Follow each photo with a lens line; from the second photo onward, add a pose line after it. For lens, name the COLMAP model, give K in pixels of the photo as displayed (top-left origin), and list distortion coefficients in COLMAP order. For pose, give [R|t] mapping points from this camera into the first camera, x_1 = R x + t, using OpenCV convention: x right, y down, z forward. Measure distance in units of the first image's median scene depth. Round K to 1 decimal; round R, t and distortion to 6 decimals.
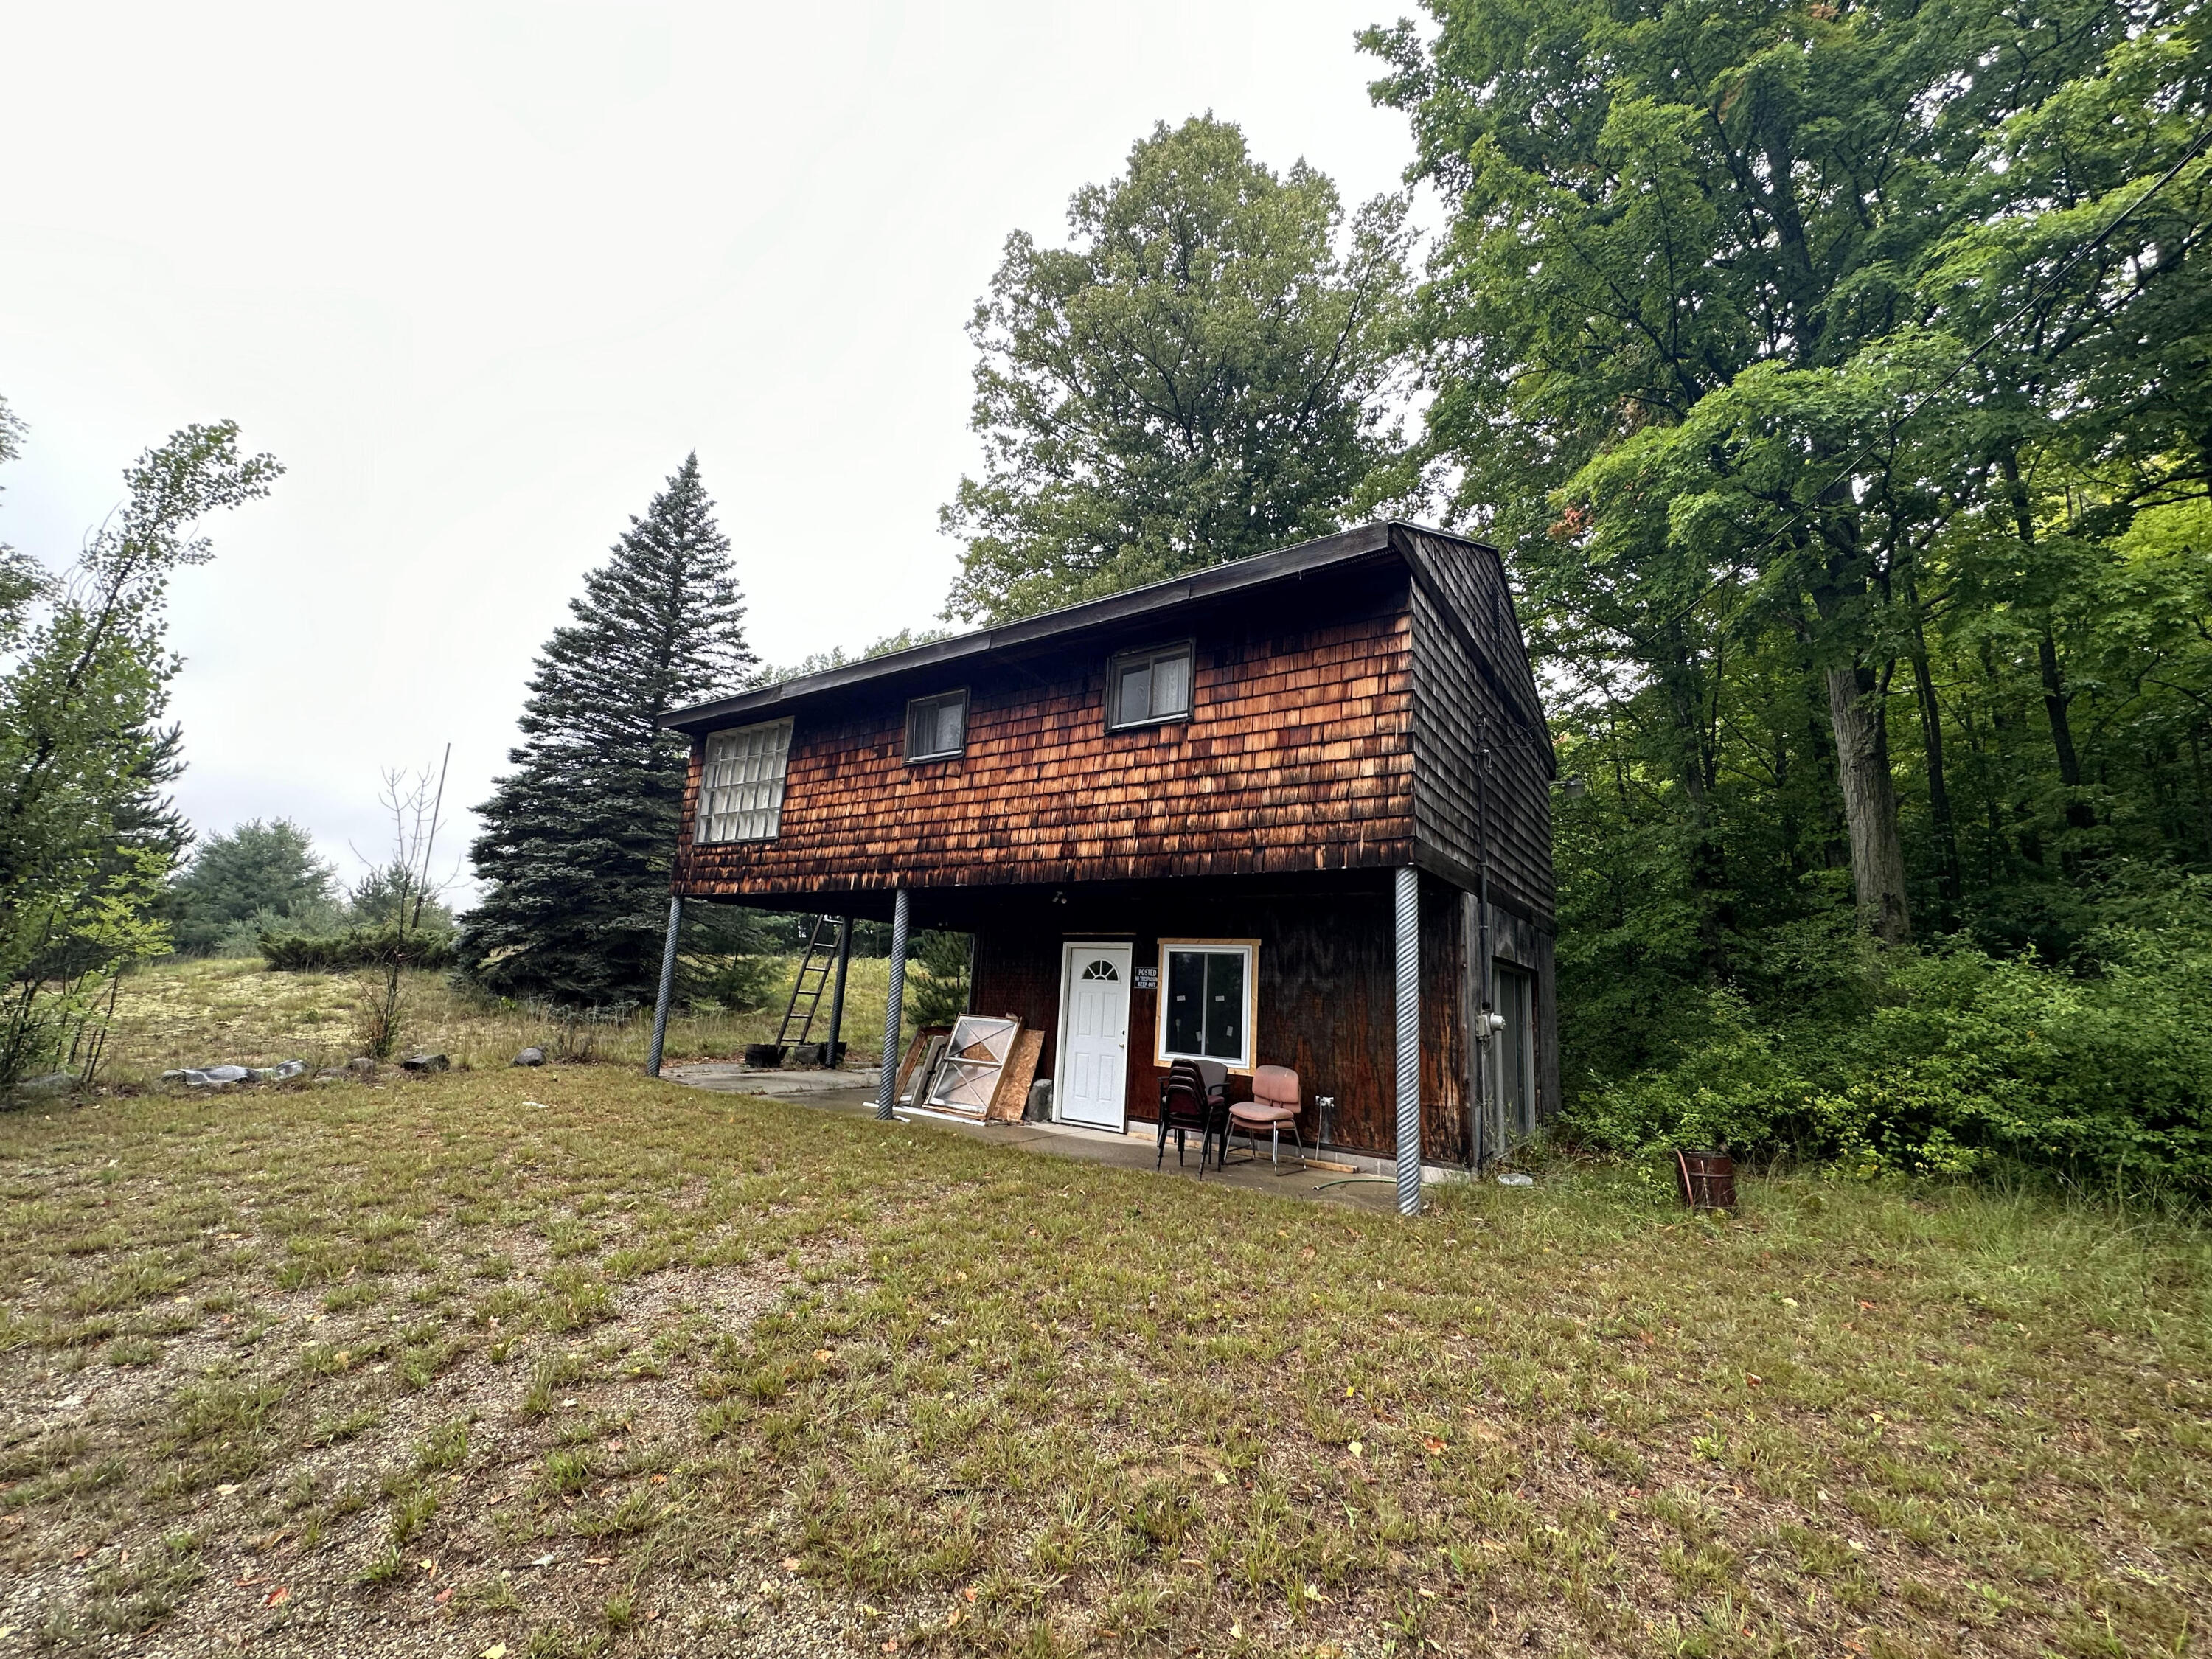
lens RADIAL K [[880.9, 0, 1099.3], [0, 880.9, 832.1], [0, 0, 1]] dist [-0.000843, -0.000320]
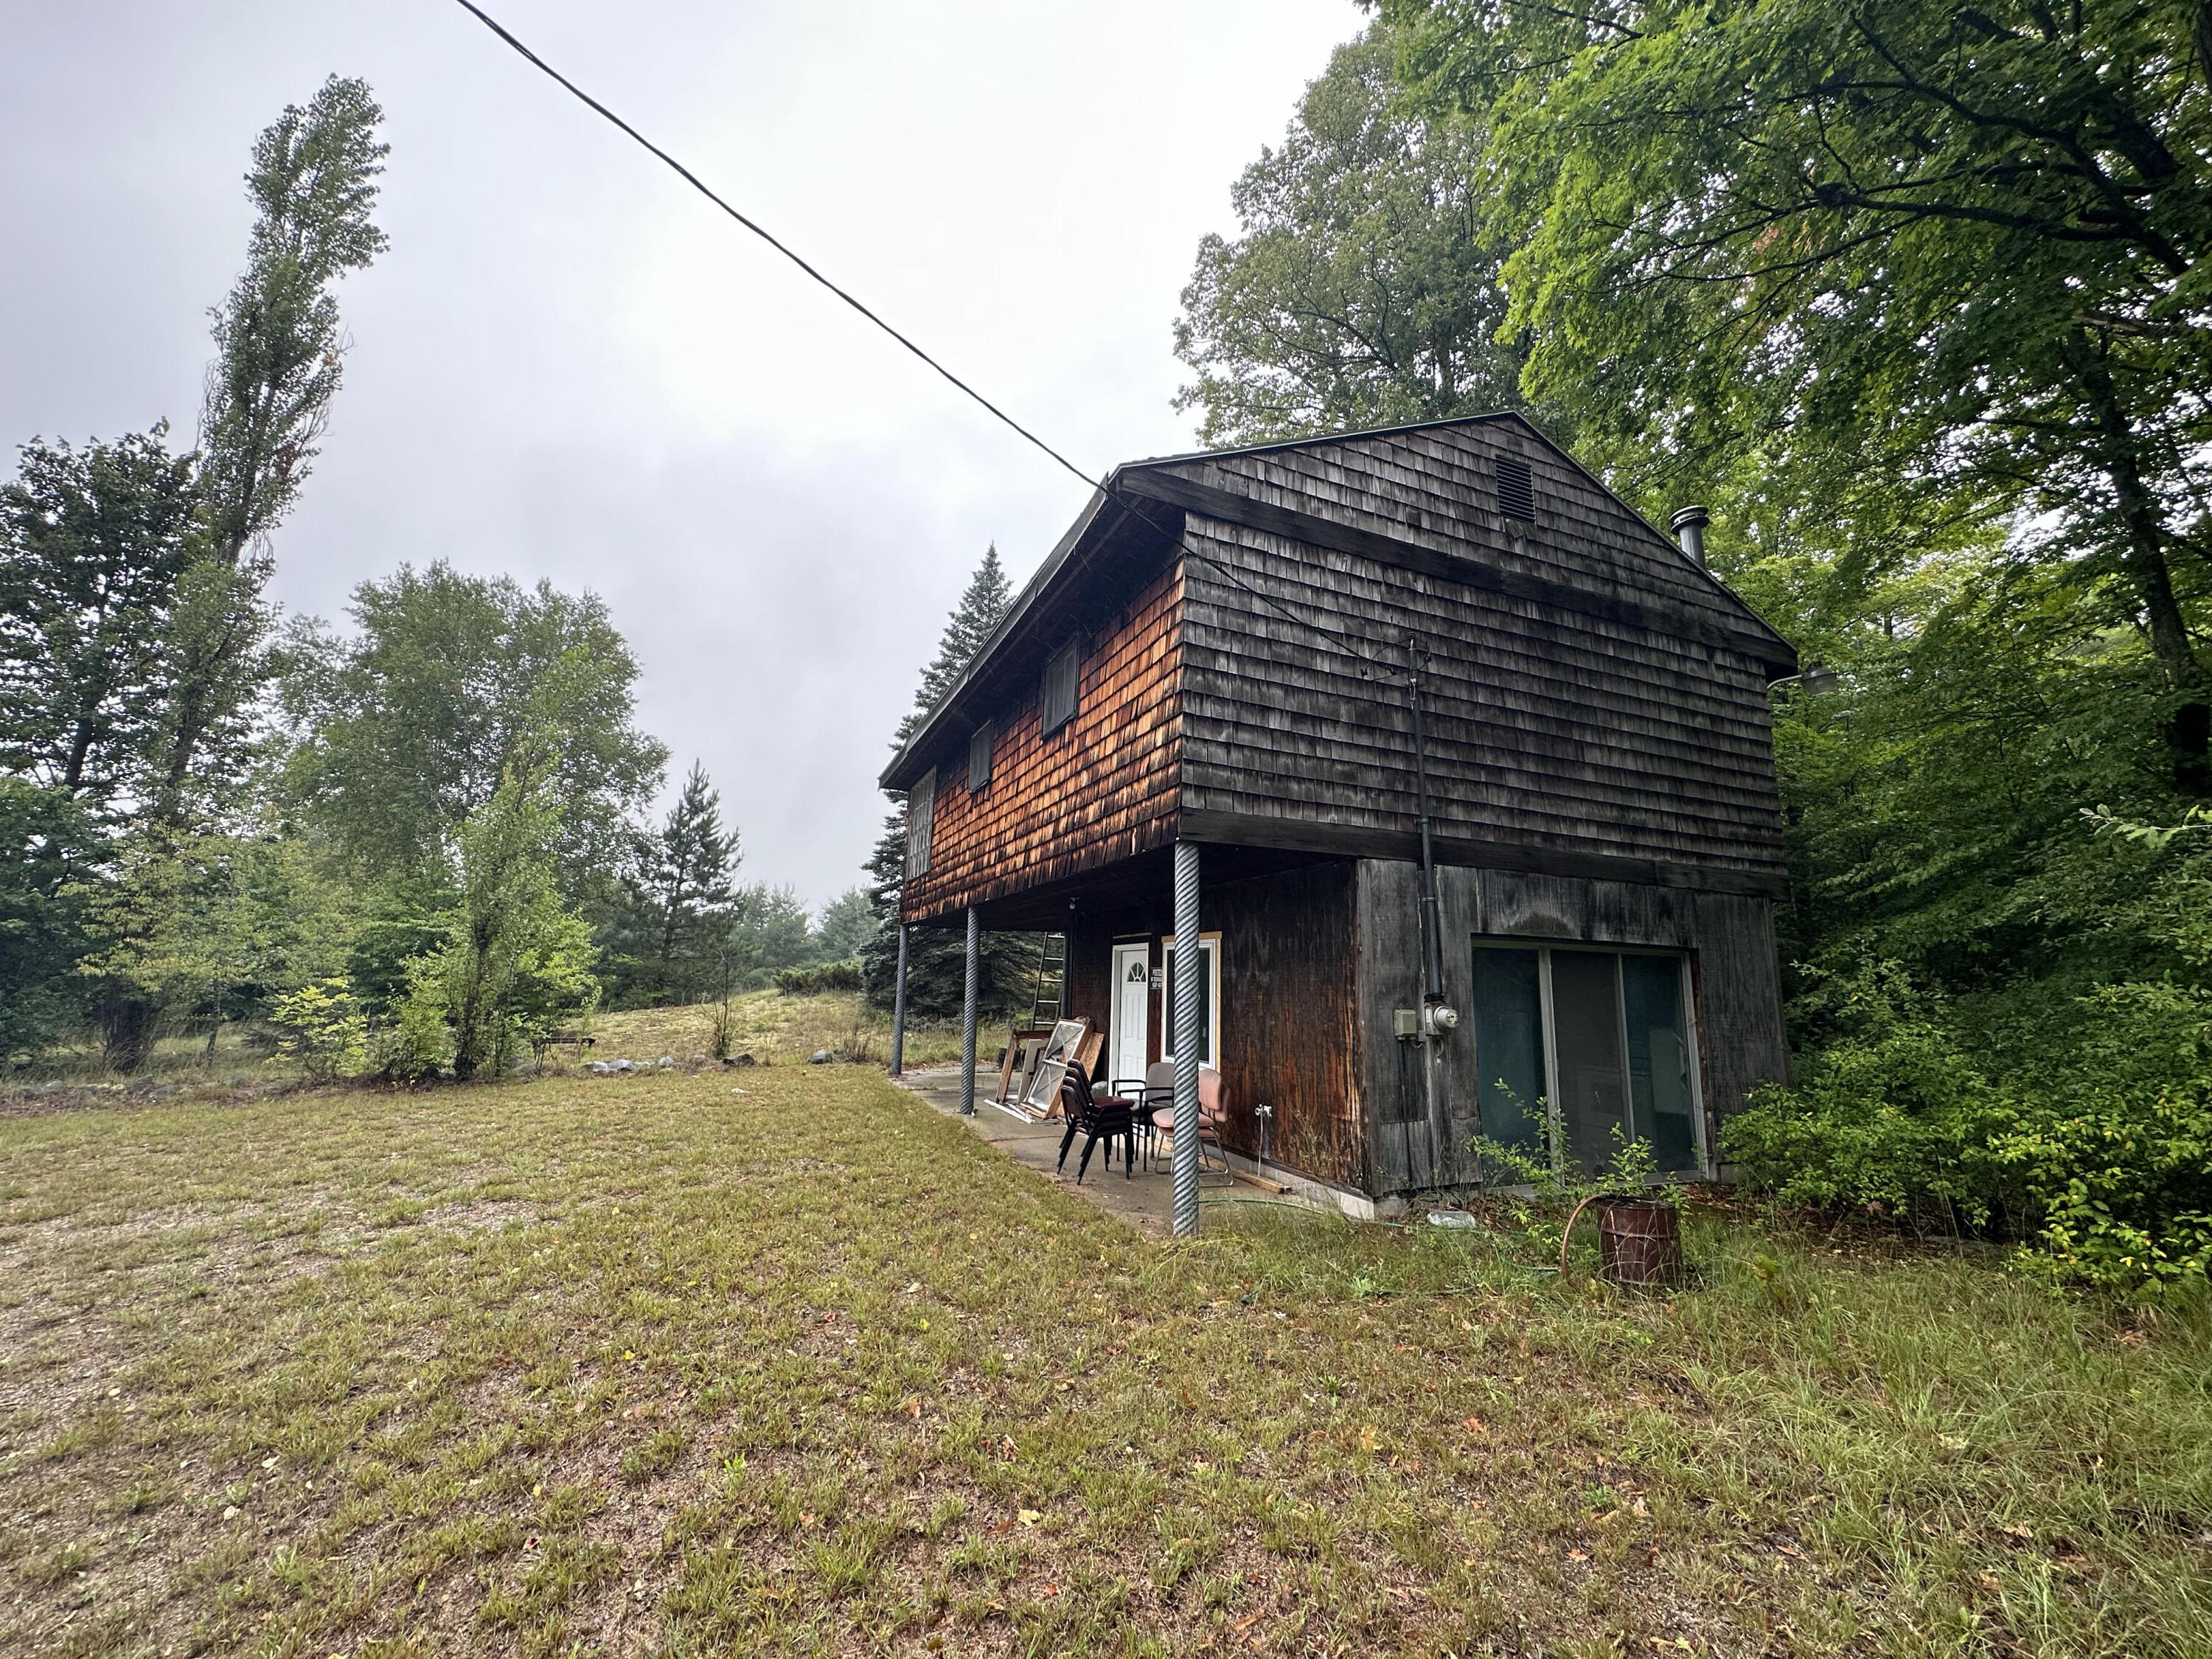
lens RADIAL K [[880.9, 0, 1105.7], [0, 880.9, 830.5], [0, 0, 1]] dist [-0.000843, -0.000320]
pose [[0.849086, -0.124364, -0.513406, 0.567937], [0.117958, 0.991989, -0.045209, 0.045105], [0.514916, -0.022174, 0.856954, 0.155328]]
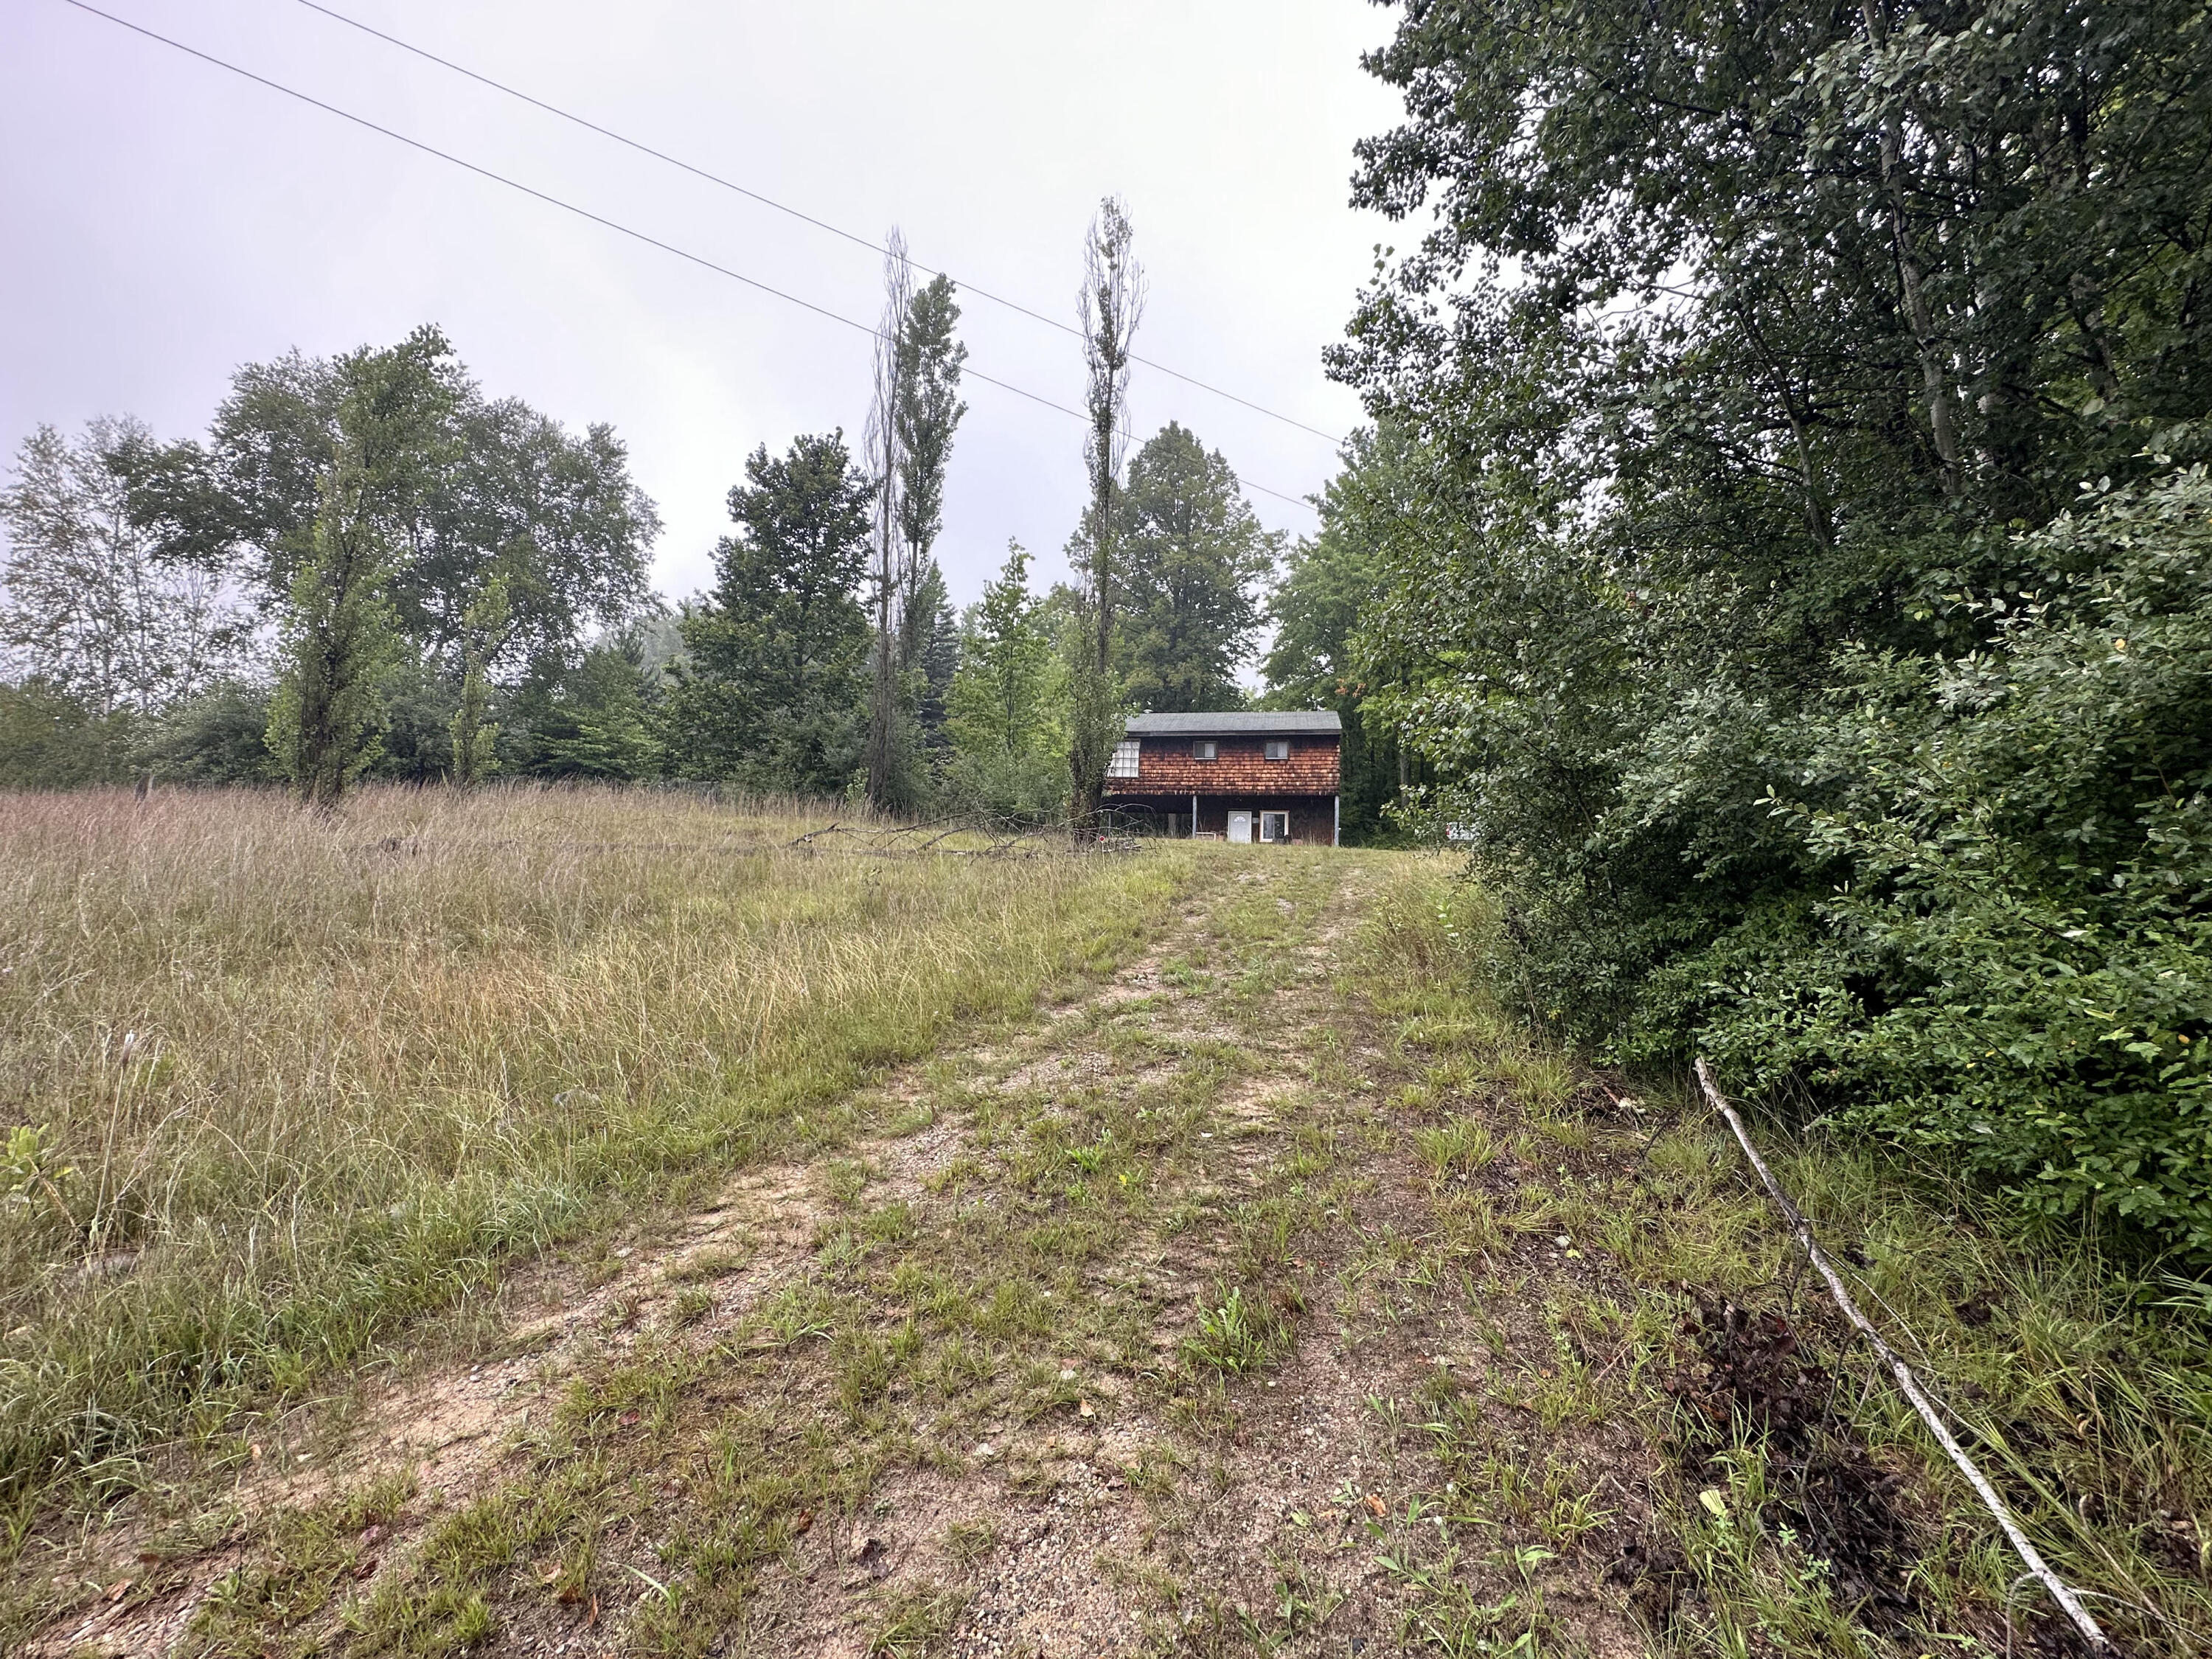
lens RADIAL K [[880.9, 0, 1108.7], [0, 880.9, 830.4], [0, 0, 1]] dist [-0.000843, -0.000320]
pose [[0.910586, 0.013159, 0.413110, -2.285660], [-0.061037, 0.992816, 0.102915, -0.159374], [-0.408788, -0.118928, 0.904847, -2.390538]]
